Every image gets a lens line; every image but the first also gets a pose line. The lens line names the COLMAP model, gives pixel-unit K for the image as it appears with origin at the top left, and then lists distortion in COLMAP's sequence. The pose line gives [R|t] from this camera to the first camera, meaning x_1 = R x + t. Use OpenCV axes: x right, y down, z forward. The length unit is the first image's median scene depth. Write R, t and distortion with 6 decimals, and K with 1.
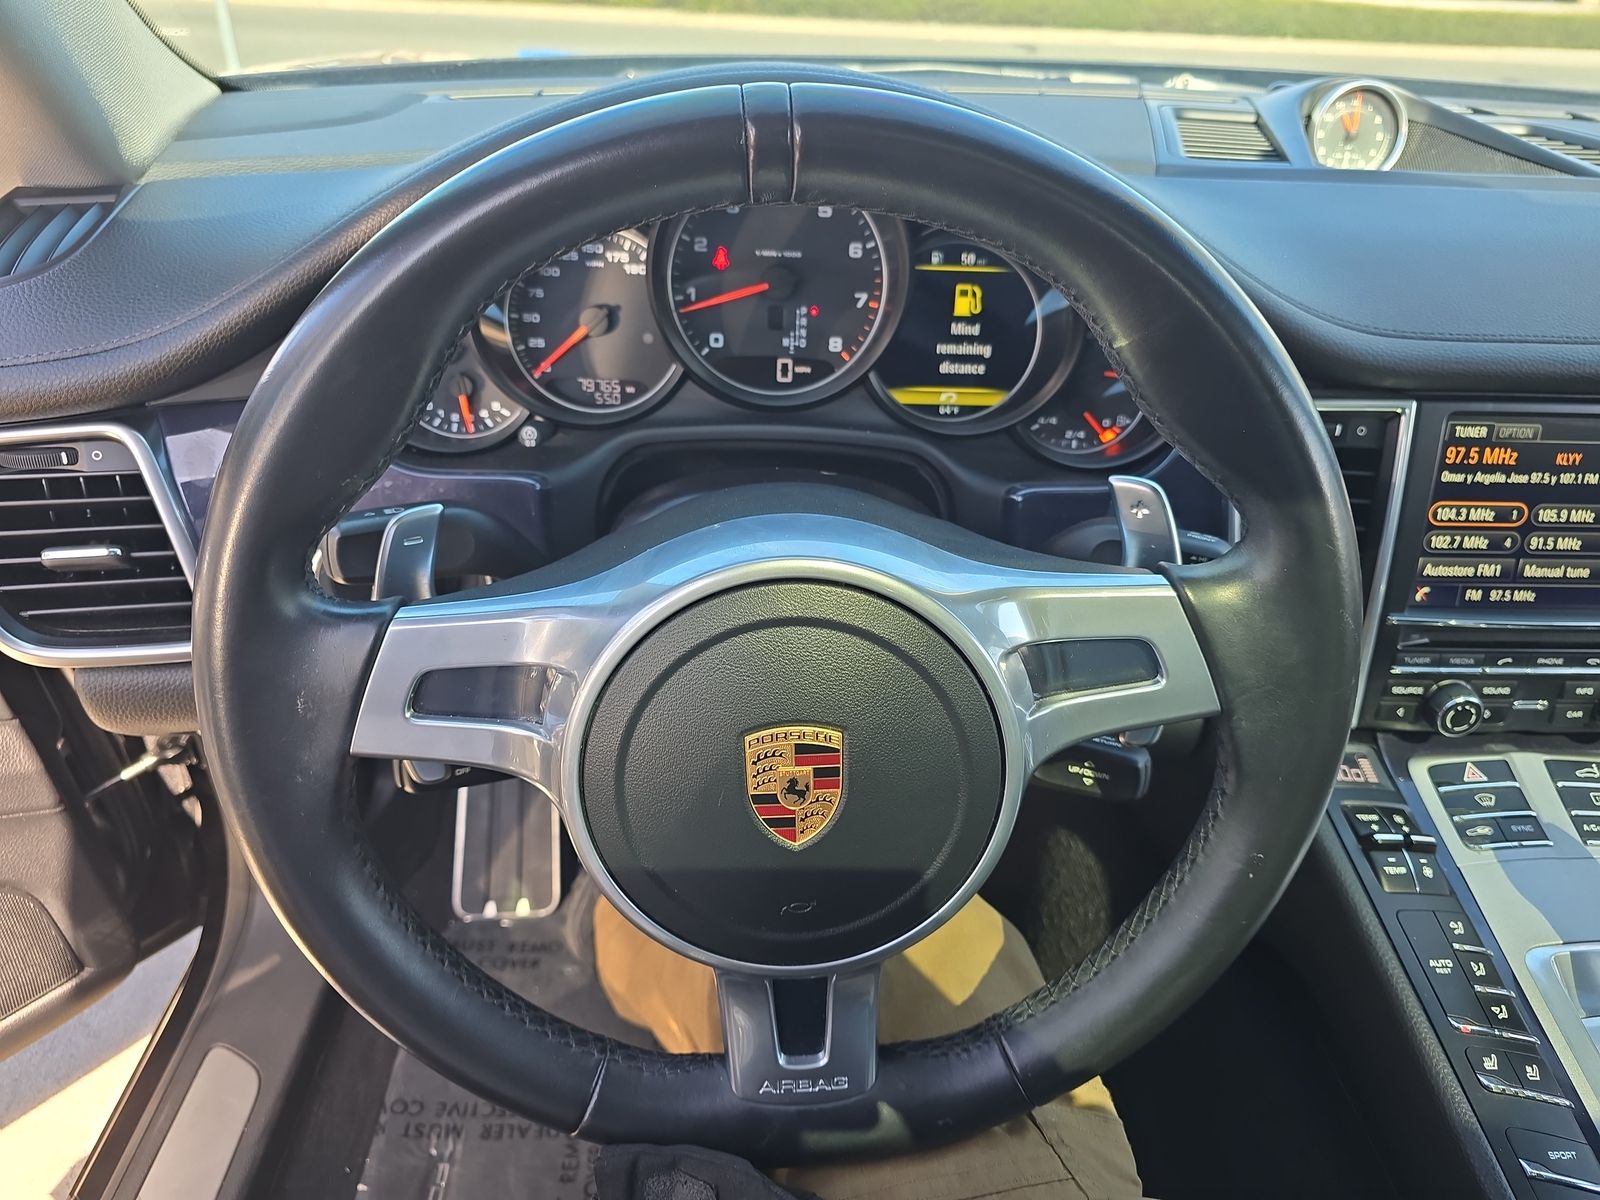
lens RADIAL K [[1084.5, 0, 802.9], [0, 1084.5, 617.4], [0, 0, 1]] dist [0.013735, -0.023241]
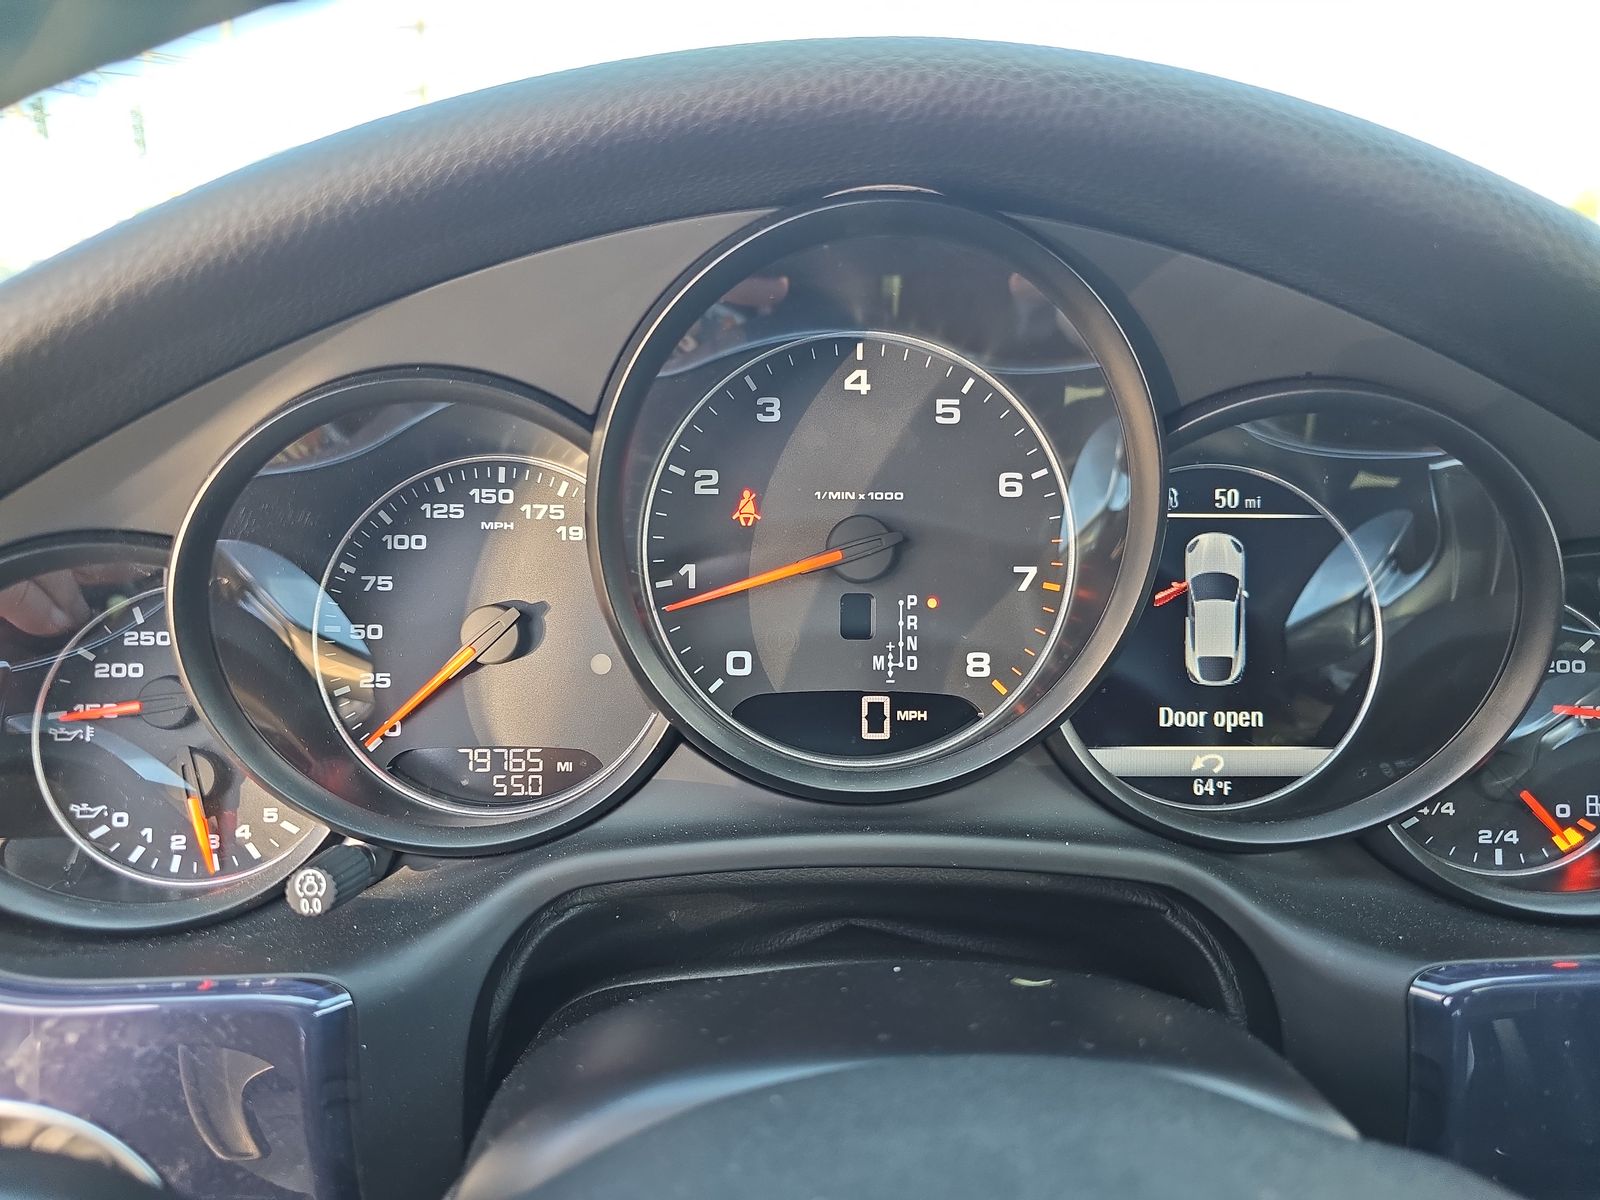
lens RADIAL K [[1074.6, 0, 804.0], [0, 1074.6, 604.0], [0, 0, 1]] dist [0.035726, -0.030788]
pose [[0.998797, -0.030532, -0.038380, -0.030236], [0.018231, 0.957645, -0.287375, -0.140605], [0.045528, 0.286329, 0.957049, 0.526135]]
